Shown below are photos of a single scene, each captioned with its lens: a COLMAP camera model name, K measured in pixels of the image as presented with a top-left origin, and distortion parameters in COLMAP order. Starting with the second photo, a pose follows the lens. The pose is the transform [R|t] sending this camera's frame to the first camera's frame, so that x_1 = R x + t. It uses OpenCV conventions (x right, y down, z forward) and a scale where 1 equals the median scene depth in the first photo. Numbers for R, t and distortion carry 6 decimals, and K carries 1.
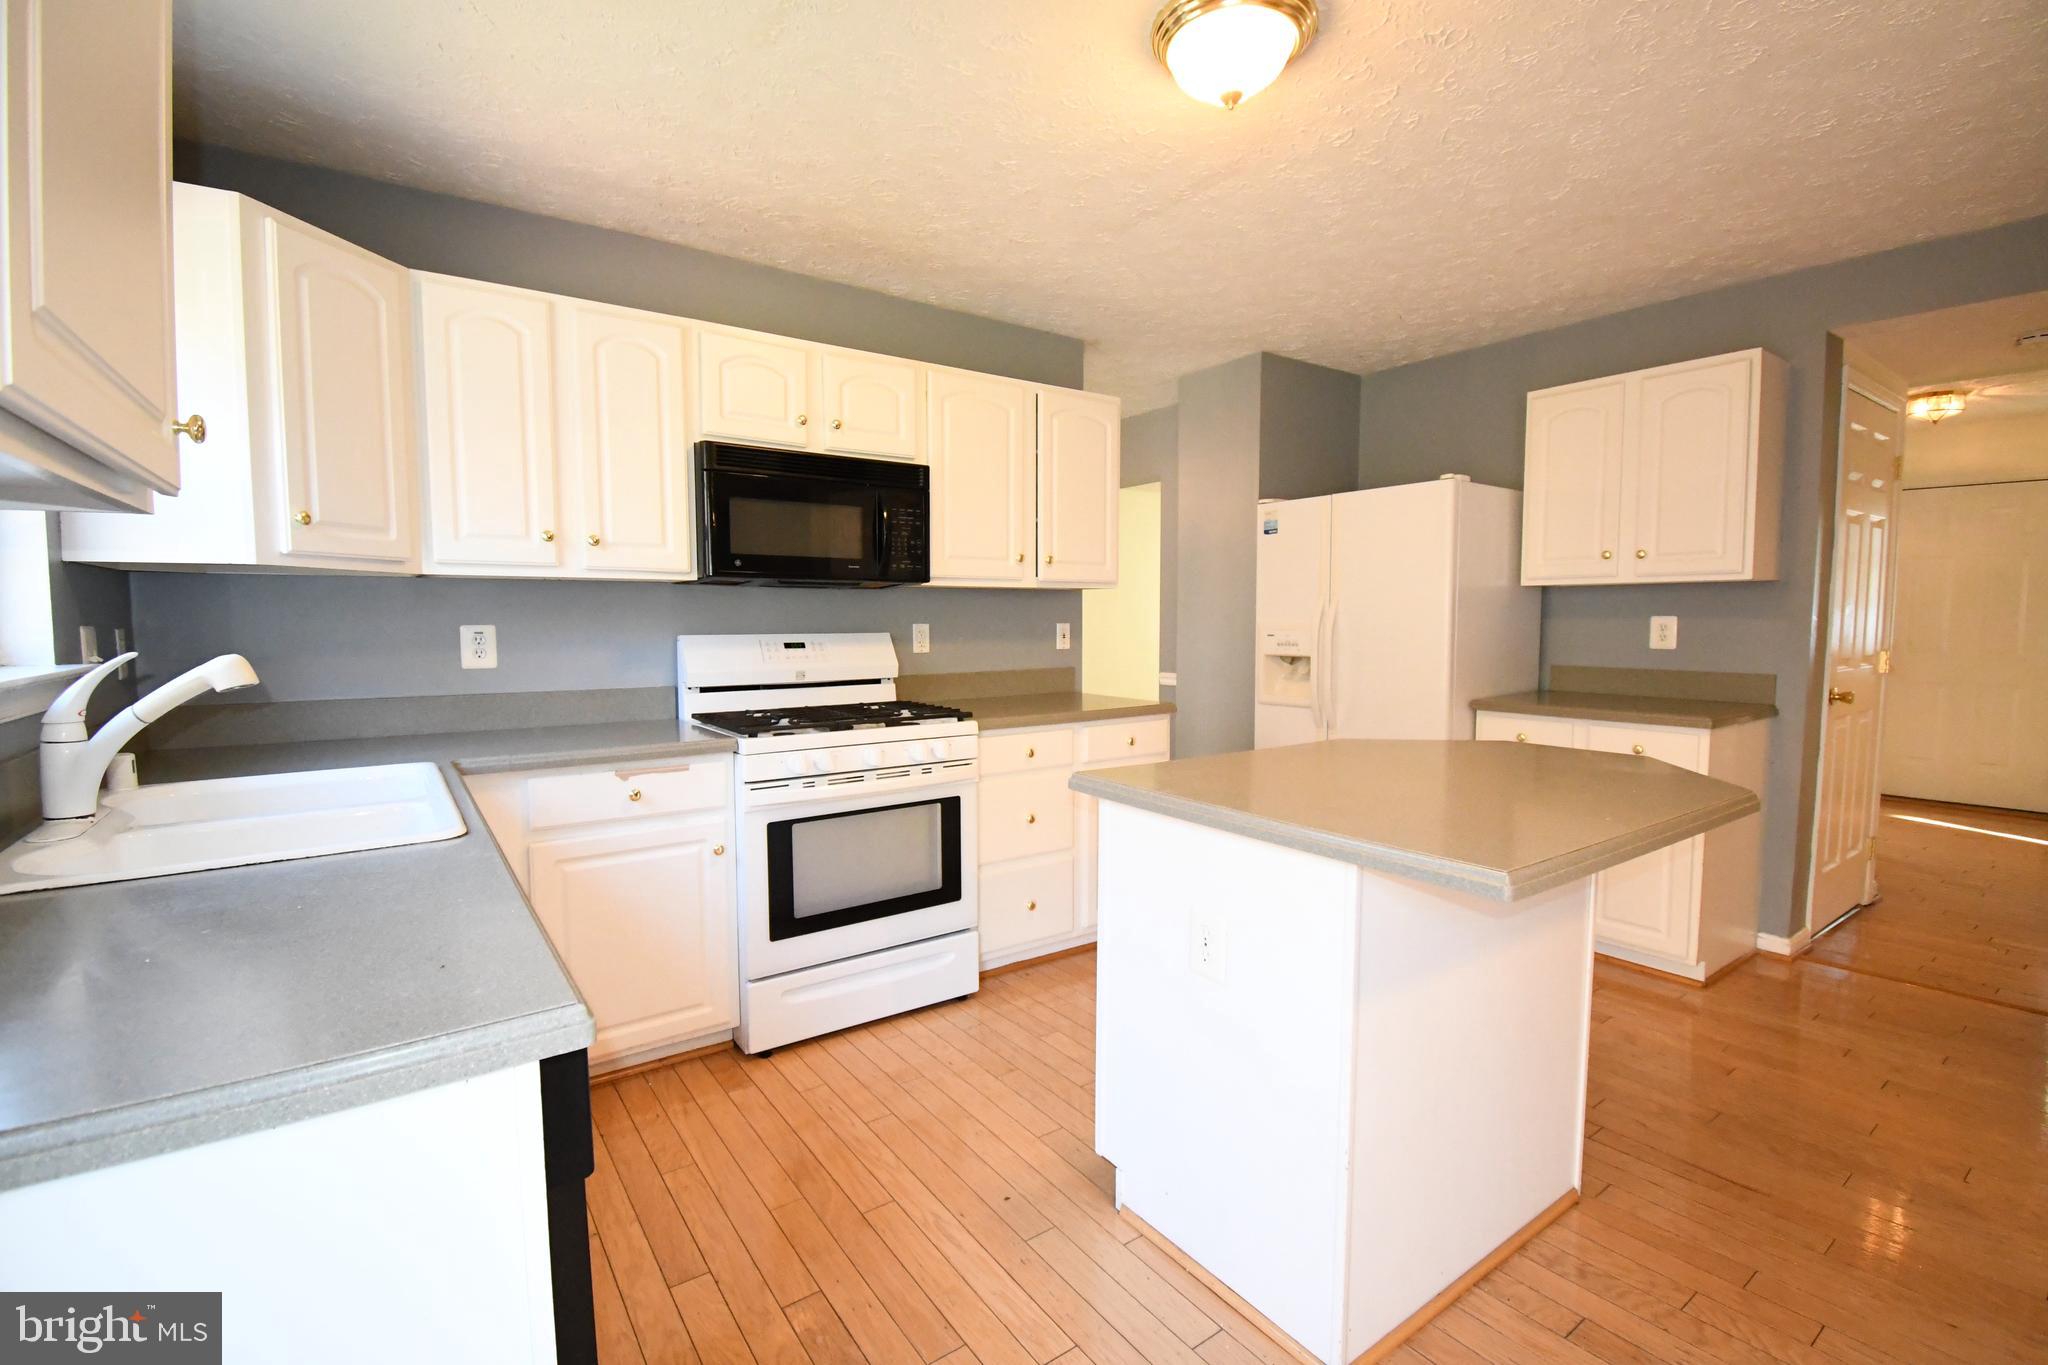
lens RADIAL K [[904.6, 0, 1027.9], [0, 904.6, 685.0], [0, 0, 1]] dist [0.013142, -0.021783]
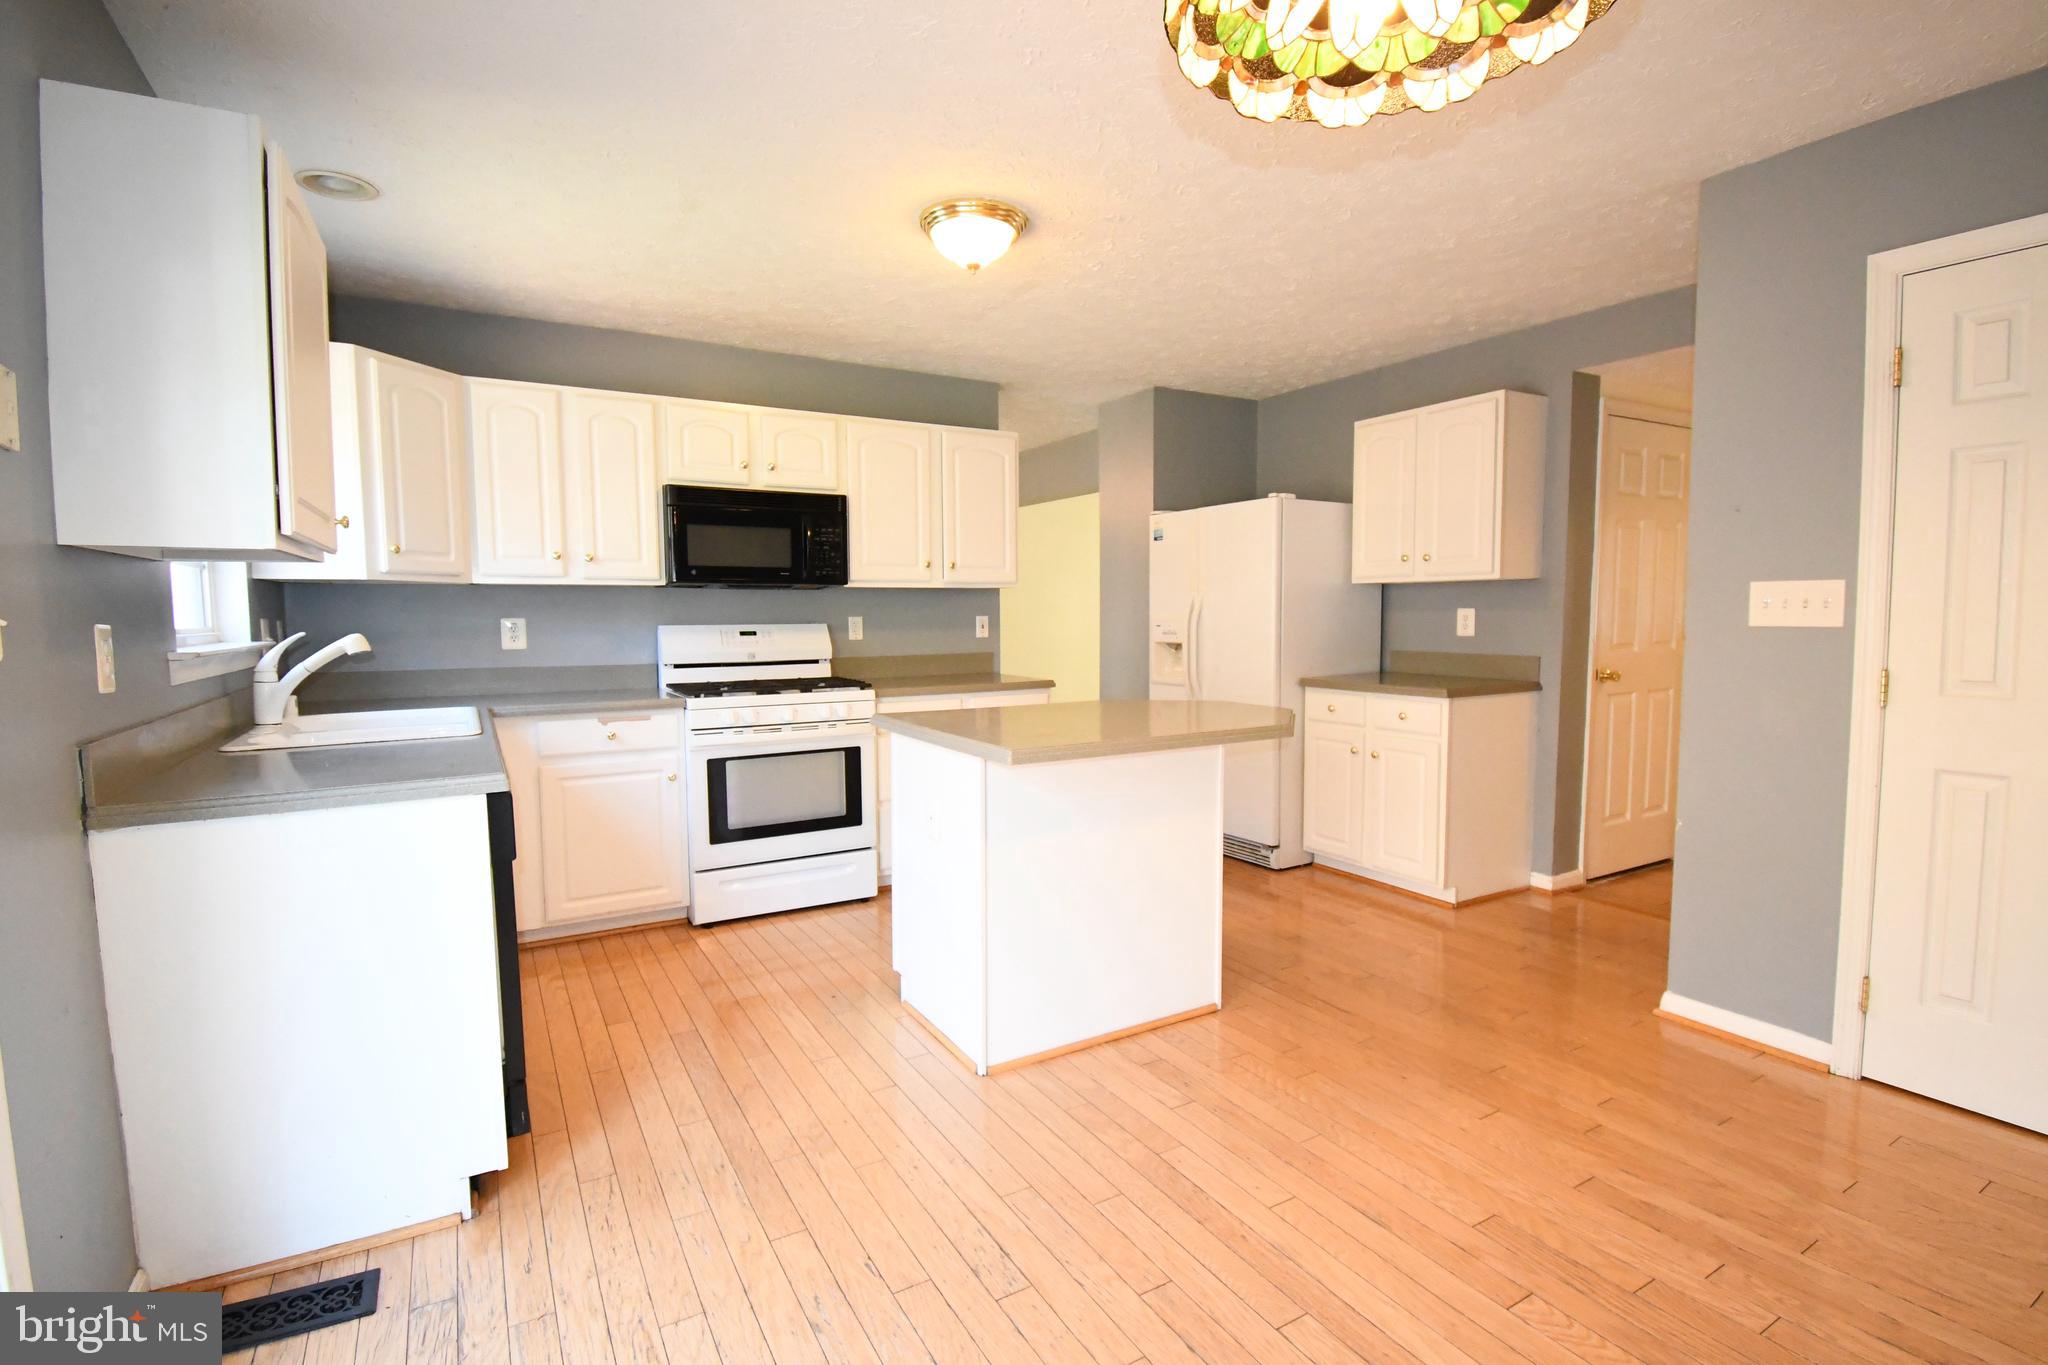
lens RADIAL K [[958.0, 0, 1032.2], [0, 958.0, 687.1], [0, 0, 1]] dist [-0.001392, -0.000898]
pose [[0.995947, 0.003531, -0.089871, 0.298953], [-0.003117, 0.999984, 0.004754, 0.028168], [0.089886, -0.004455, 0.995942, -0.370585]]
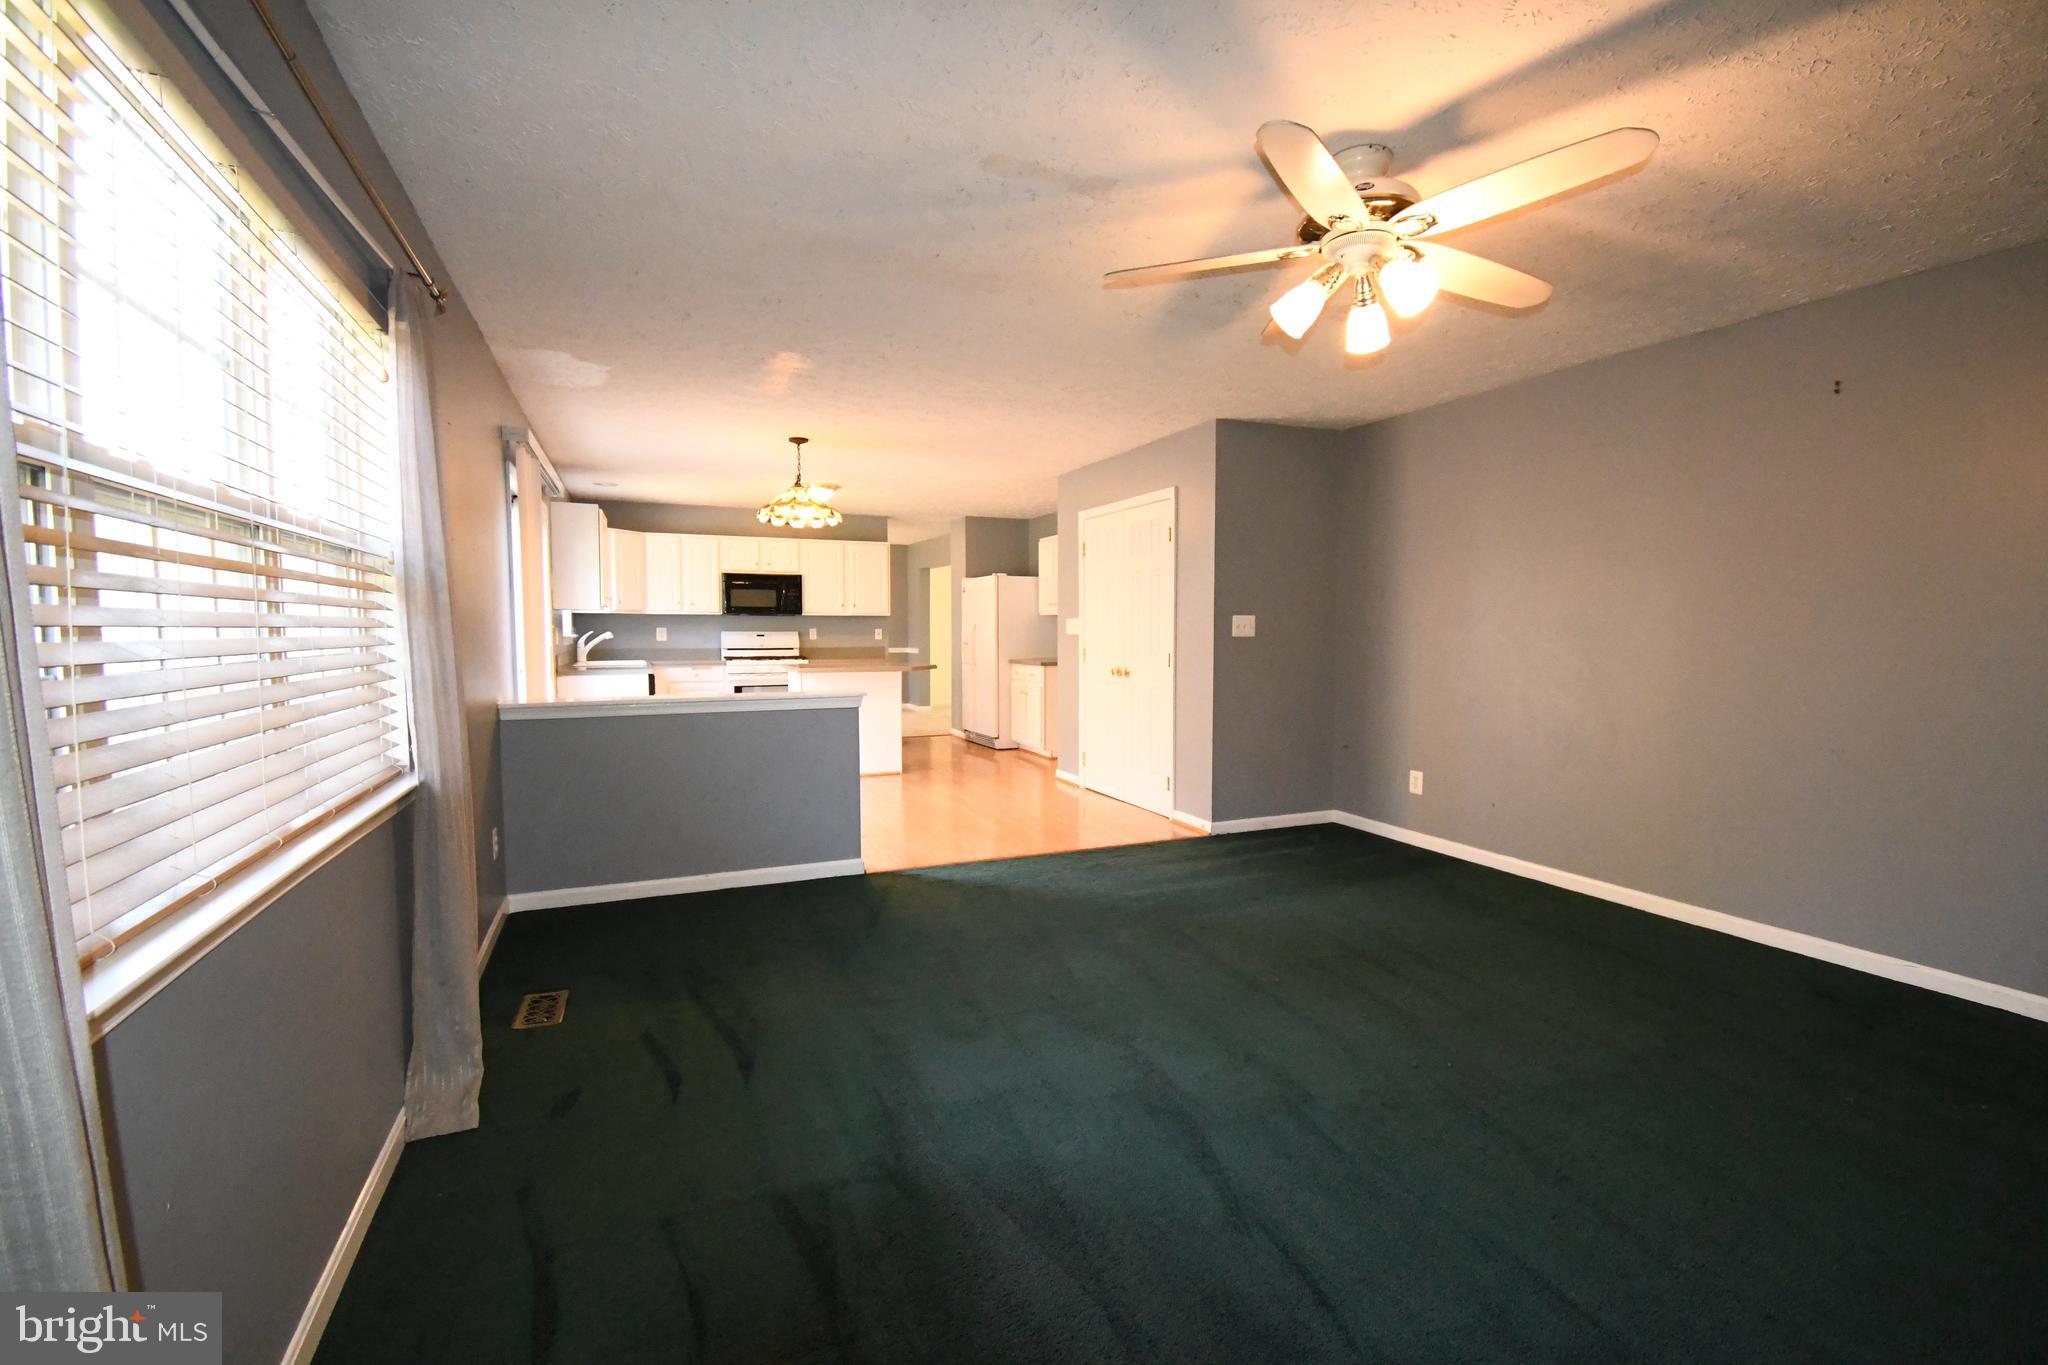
lens RADIAL K [[904.6, 0, 1027.9], [0, 904.6, 685.0], [0, 0, 1]] dist [0.013142, -0.021783]
pose [[0.976011, 0.017644, -0.217003, 1.332855], [-0.019943, 0.999766, -0.008409, 0.134495], [0.216804, 0.012535, 0.976135, -1.821230]]
